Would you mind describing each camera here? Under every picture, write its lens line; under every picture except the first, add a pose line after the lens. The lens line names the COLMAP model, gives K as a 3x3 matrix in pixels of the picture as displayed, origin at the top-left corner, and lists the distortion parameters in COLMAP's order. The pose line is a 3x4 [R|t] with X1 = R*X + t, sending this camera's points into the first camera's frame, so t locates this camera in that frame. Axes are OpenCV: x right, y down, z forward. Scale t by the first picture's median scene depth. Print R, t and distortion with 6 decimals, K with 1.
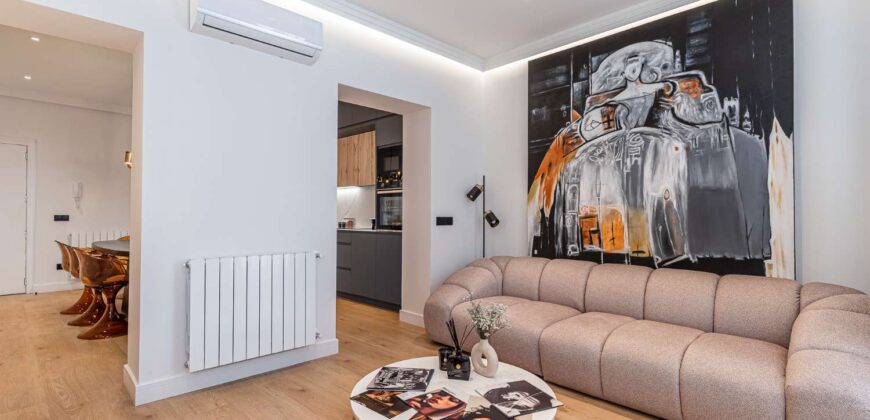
lens RADIAL K [[302.7, 0, 413.5], [0, 302.7, 210.9], [0, 0, 1]] dist [-0.000447, -0.000080]
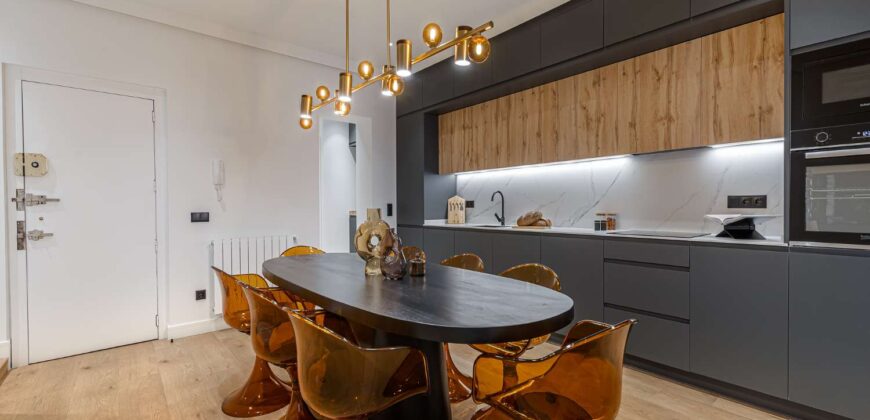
lens RADIAL K [[378.0, 0, 435.0], [0, 378.0, 210.0], [0, 0, 1]] dist [0.011180, -0.000166]
pose [[0.970290, -0.007328, -0.241834, -0.629215], [0.013048, 0.999671, 0.022062, -0.003009], [0.241593, -0.024562, 0.970067, 0.448044]]
